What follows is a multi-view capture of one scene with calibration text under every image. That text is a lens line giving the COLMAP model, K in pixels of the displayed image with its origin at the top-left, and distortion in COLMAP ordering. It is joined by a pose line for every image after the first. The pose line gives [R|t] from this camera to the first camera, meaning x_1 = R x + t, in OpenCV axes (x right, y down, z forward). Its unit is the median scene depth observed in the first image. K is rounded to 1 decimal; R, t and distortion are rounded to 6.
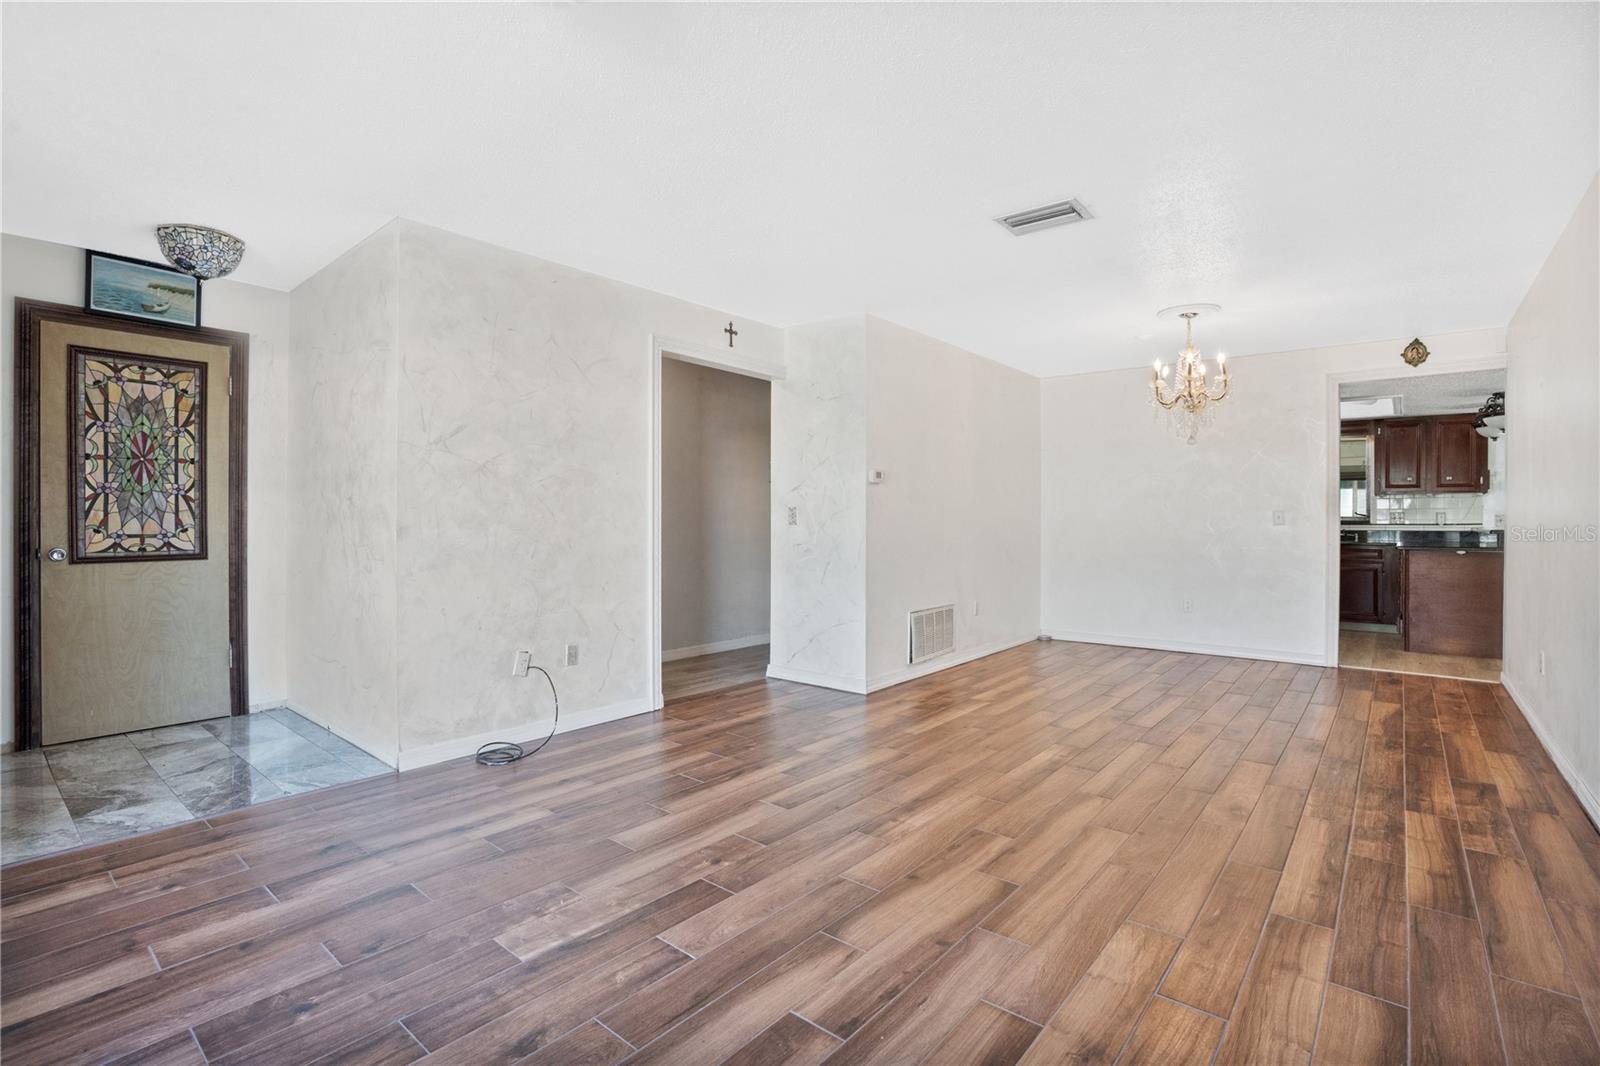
lens RADIAL K [[729.5, 0, 801.1], [0, 729.5, 526.4], [0, 0, 1]] dist [-0.045808, 0.011452]
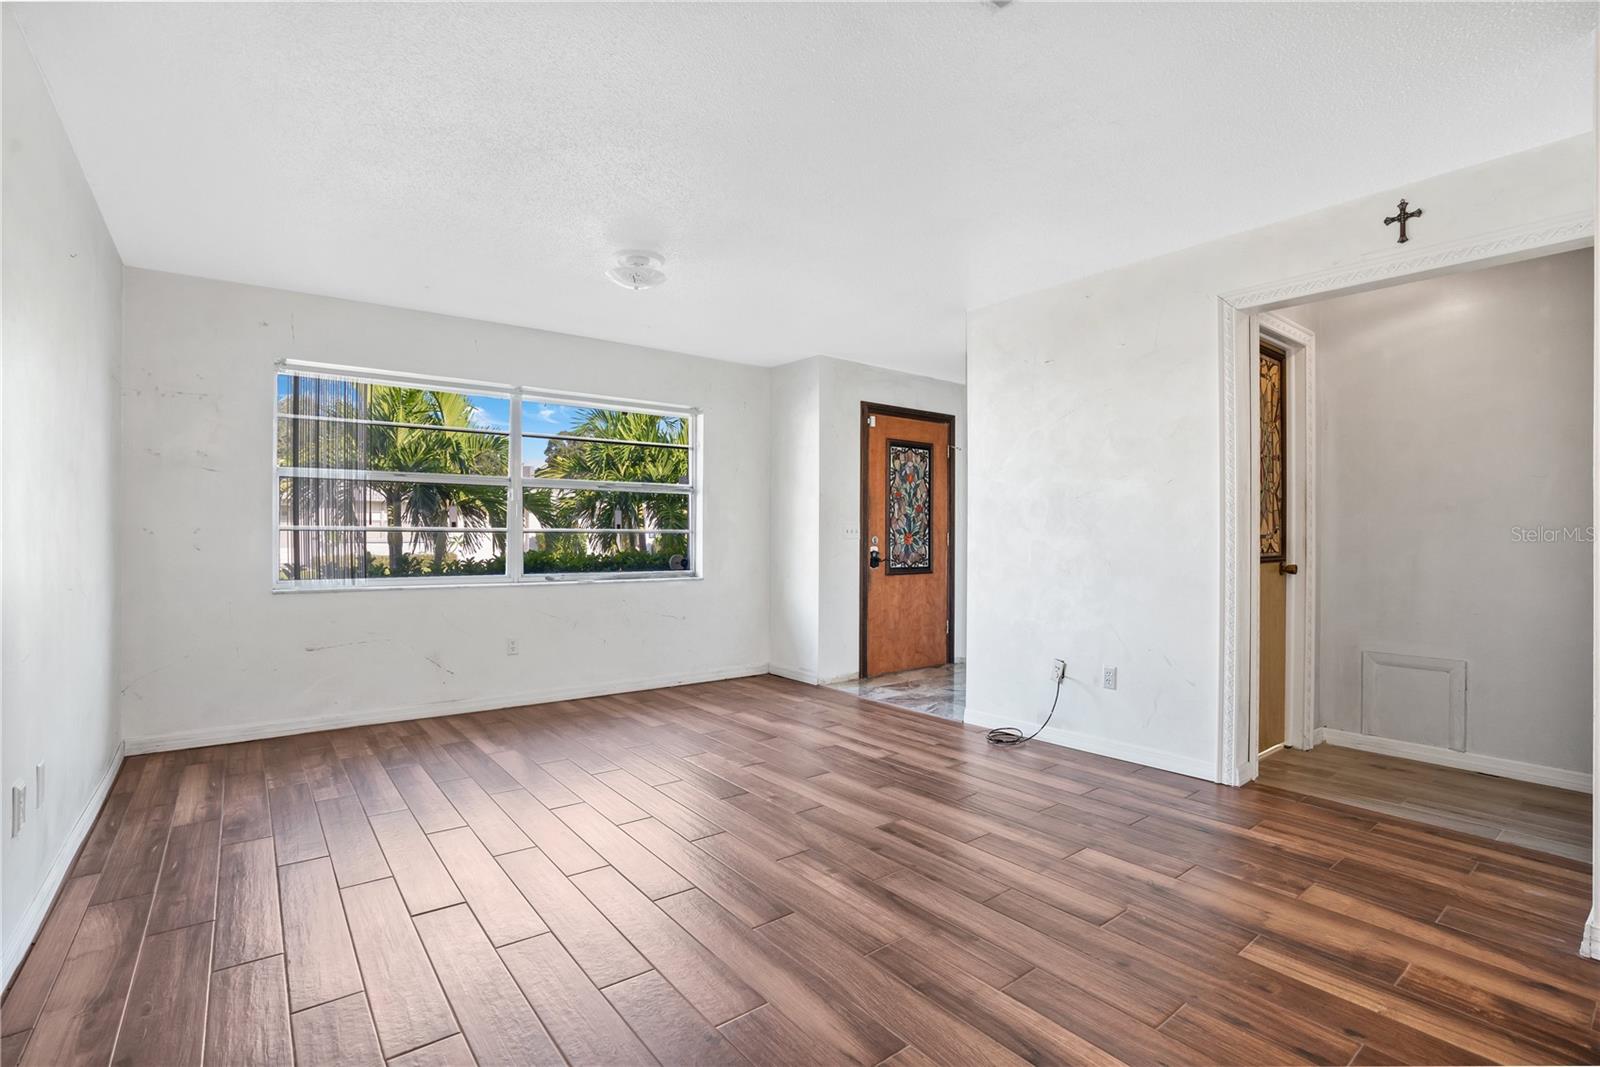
lens RADIAL K [[729.5, 0, 797.9], [0, 729.5, 543.3], [0, 0, 1]] dist [-0.045808, 0.011452]
pose [[-0.204385, -0.004686, -0.978879, 0.880394], [-0.012954, 0.999914, -0.002081, 0.008118], [0.978805, 0.012255, -0.204428, 0.996532]]
